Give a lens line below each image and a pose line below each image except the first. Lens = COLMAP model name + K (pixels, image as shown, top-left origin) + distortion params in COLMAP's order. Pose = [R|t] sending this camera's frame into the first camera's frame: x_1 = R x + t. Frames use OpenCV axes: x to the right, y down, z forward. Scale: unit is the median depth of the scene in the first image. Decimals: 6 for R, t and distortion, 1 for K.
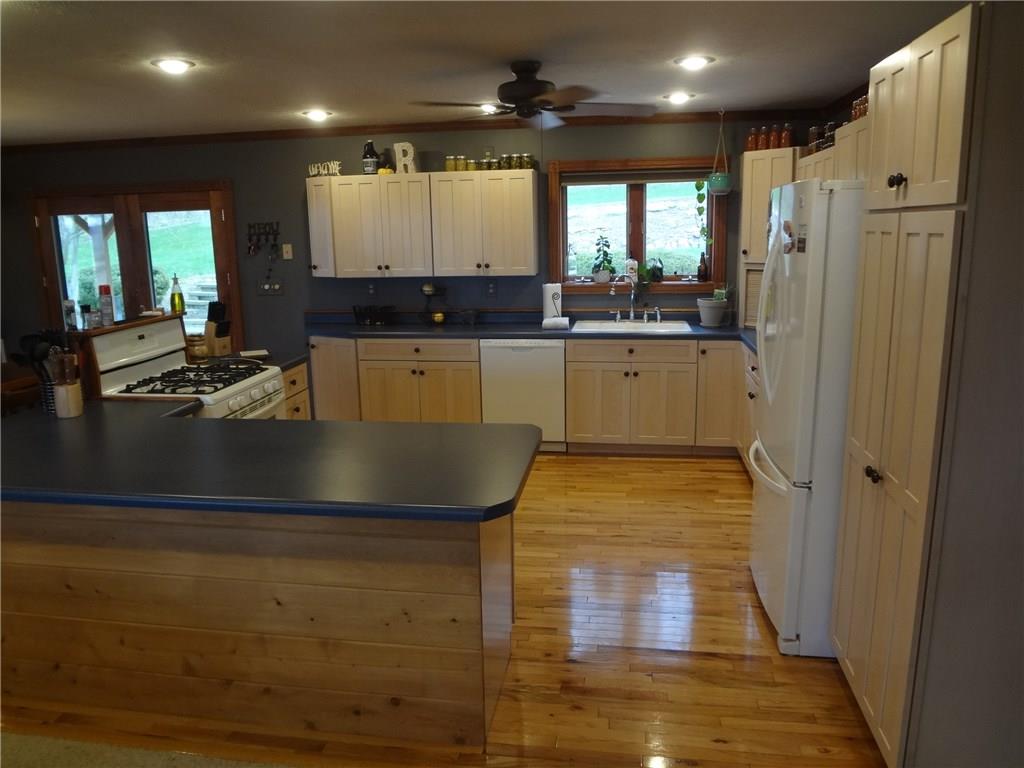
lens RADIAL K [[765.7, 0, 508.4], [0, 765.7, 382.8], [0, 0, 1]] dist [-0.035665, -0.002262]
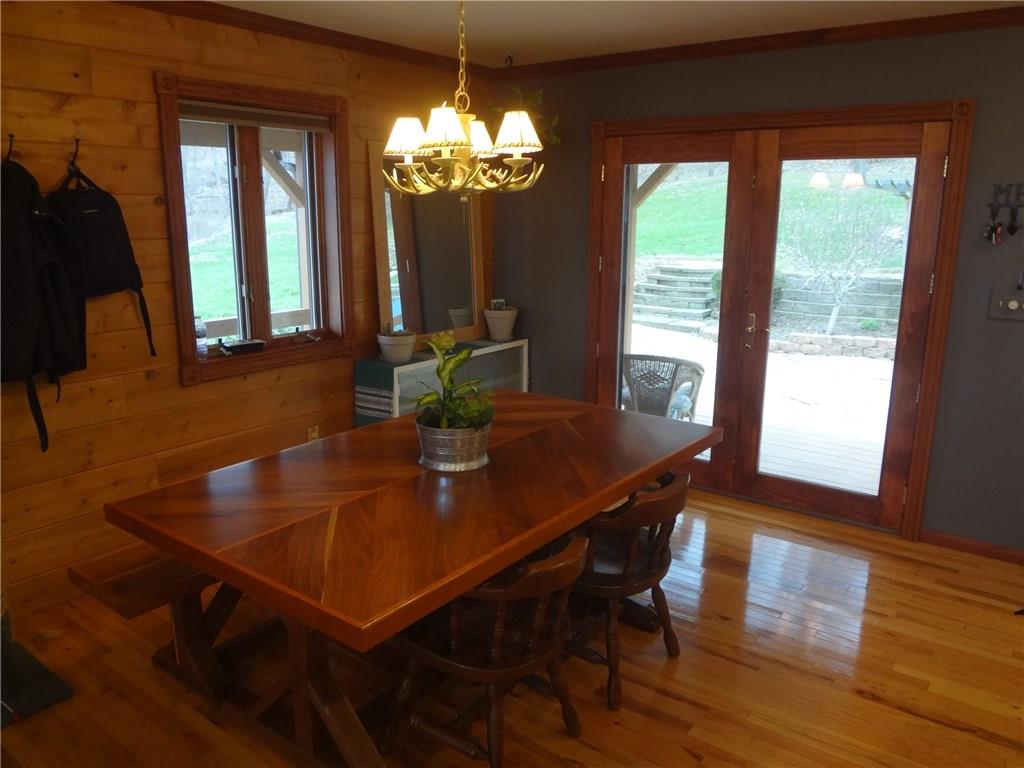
lens RADIAL K [[765.7, 0, 511.8], [0, 765.7, 381.7], [0, 0, 1]] dist [-0.035665, -0.002262]
pose [[0.883086, 0.133065, -0.449948, -0.407251], [-0.123461, 0.991049, 0.050777, -0.060737], [0.452677, 0.010710, 0.891610, 0.402850]]
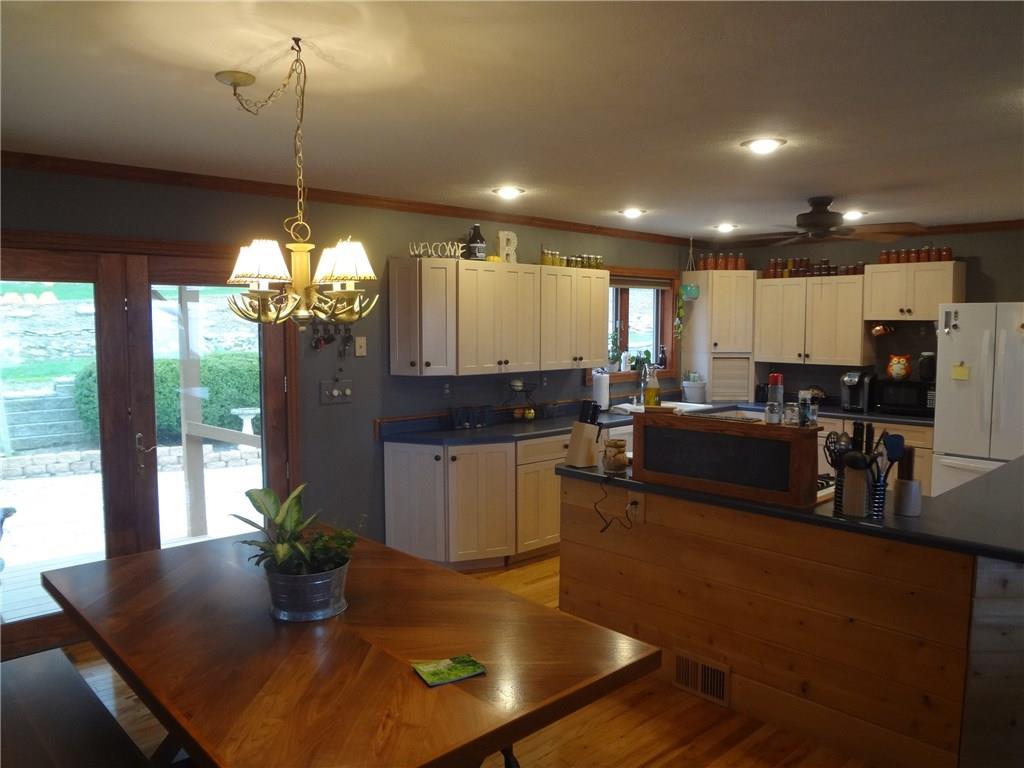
lens RADIAL K [[765.7, 0, 510.1], [0, 765.7, 384.4], [0, 0, 1]] dist [-0.035665, -0.002262]
pose [[0.608581, -0.040708, 0.792447, -0.860659], [0.149721, 0.986635, -0.064299, -0.064088], [-0.779239, 0.157777, 0.606542, 0.436228]]
